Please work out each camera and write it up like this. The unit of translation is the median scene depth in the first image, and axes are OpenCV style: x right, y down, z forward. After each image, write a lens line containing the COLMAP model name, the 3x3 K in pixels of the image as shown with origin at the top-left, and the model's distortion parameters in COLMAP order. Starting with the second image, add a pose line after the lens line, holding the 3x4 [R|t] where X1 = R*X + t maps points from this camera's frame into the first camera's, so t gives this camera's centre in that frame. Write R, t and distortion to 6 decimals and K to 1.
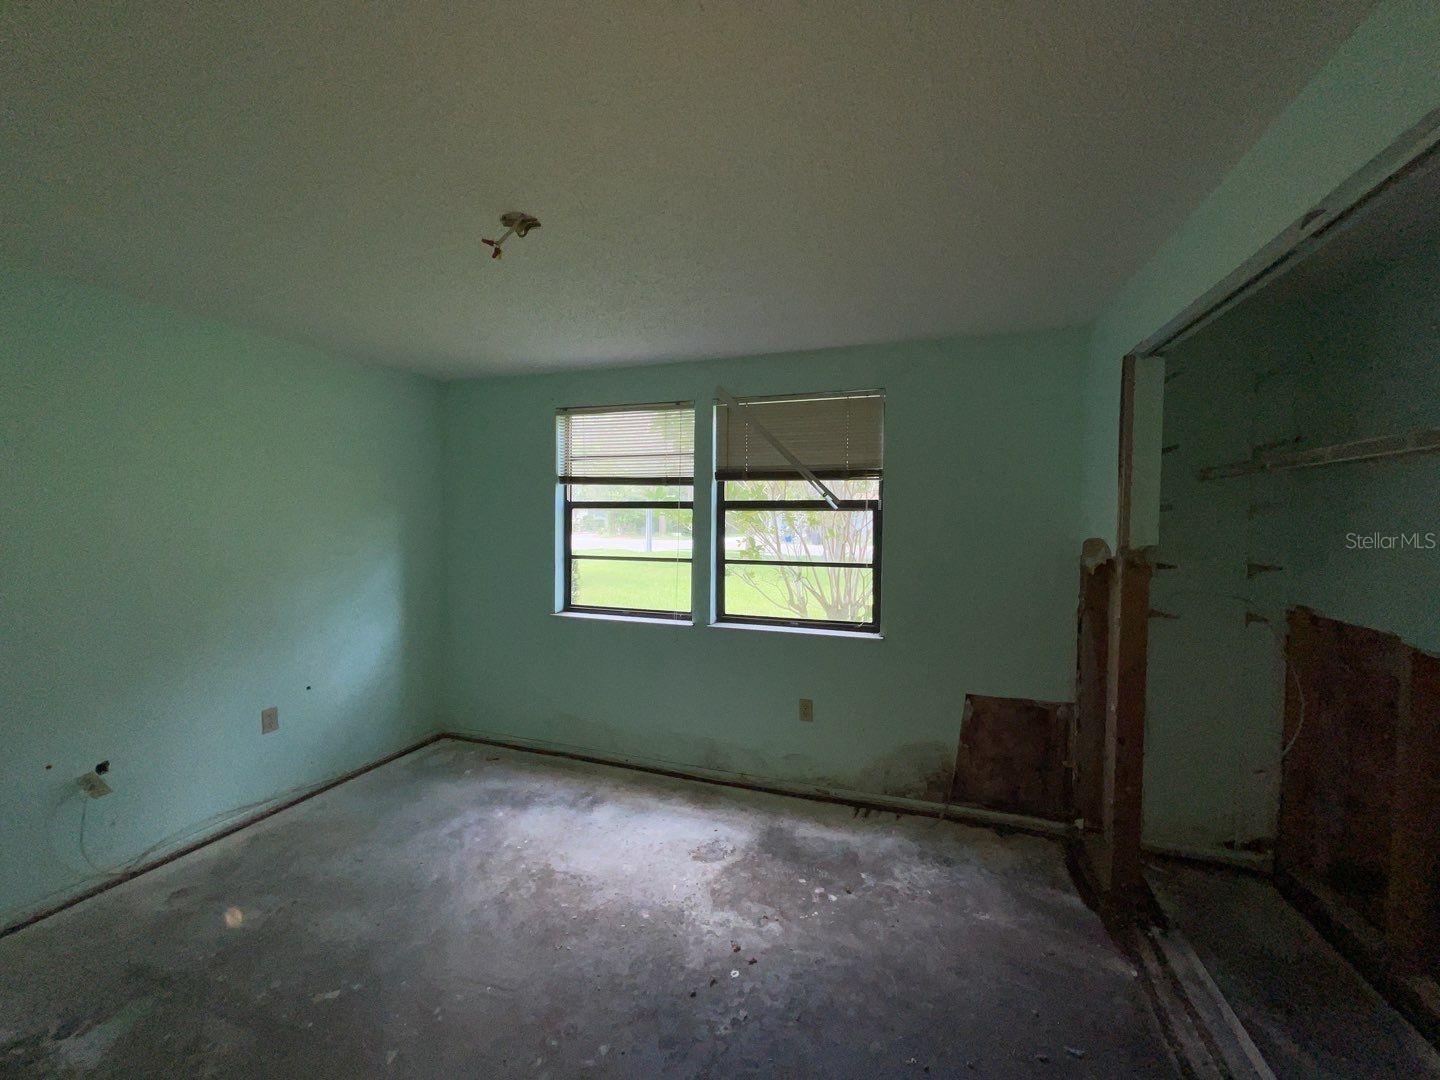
lens RADIAL K [[575.8, 0, 720.0], [0, 575.8, 540.0], [0, 0, 1]] dist [0.000794, -0.000002]
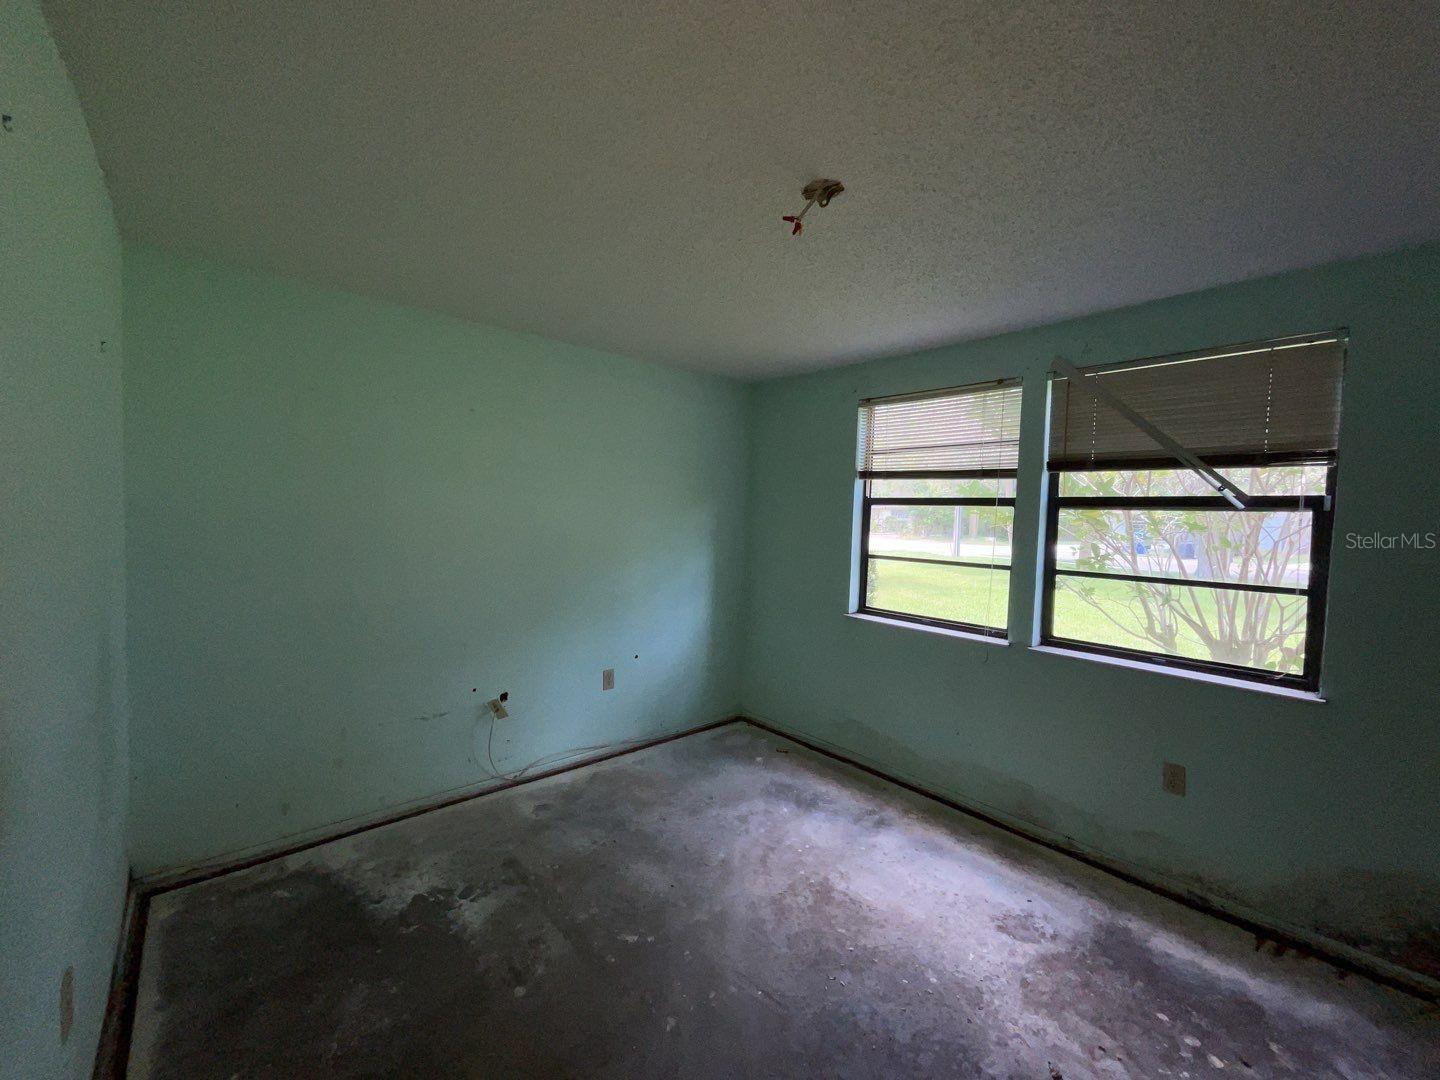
lens RADIAL K [[575.8, 0, 720.0], [0, 575.8, 540.0], [0, 0, 1]] dist [0.000794, -0.000002]
pose [[0.870185, 0.038910, -0.491187, -0.008097], [-0.039575, 0.999176, 0.009041, 0.005167], [0.491134, 0.011571, 0.871007, 0.073666]]
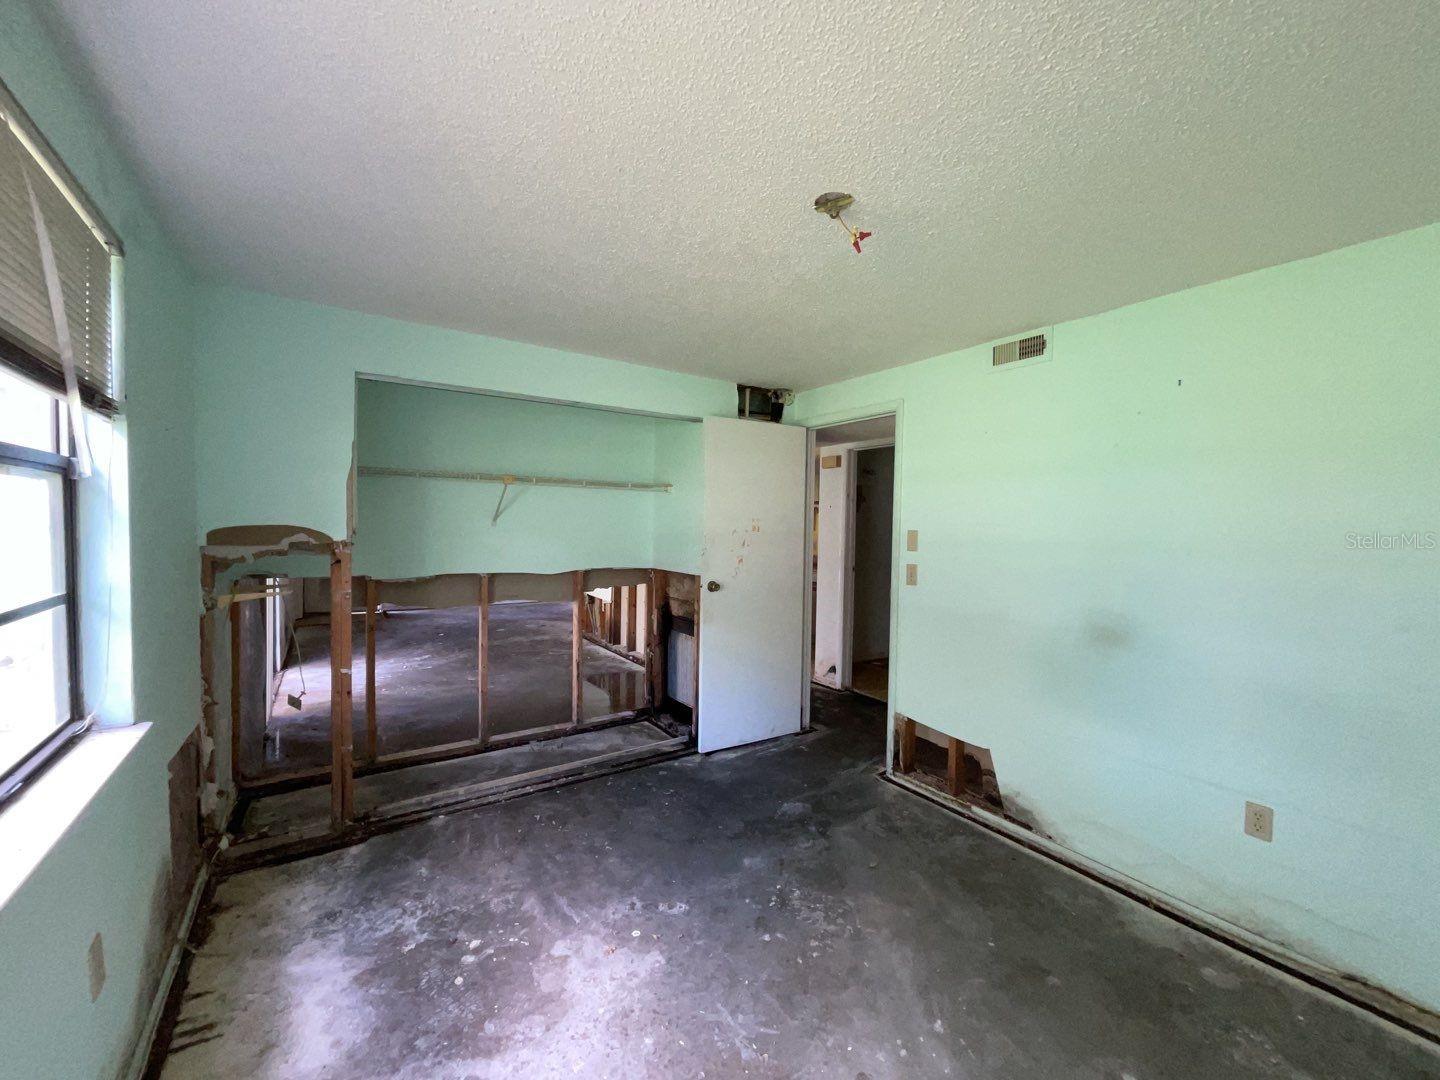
lens RADIAL K [[575.8, 0, 720.0], [0, 575.8, 540.0], [0, 0, 1]] dist [0.000794, -0.000002]
pose [[-0.801307, -0.035446, 0.597202, -0.490157], [-0.002174, 0.998409, 0.056342, -0.031295], [-0.598249, 0.043849, -0.800110, 1.183926]]
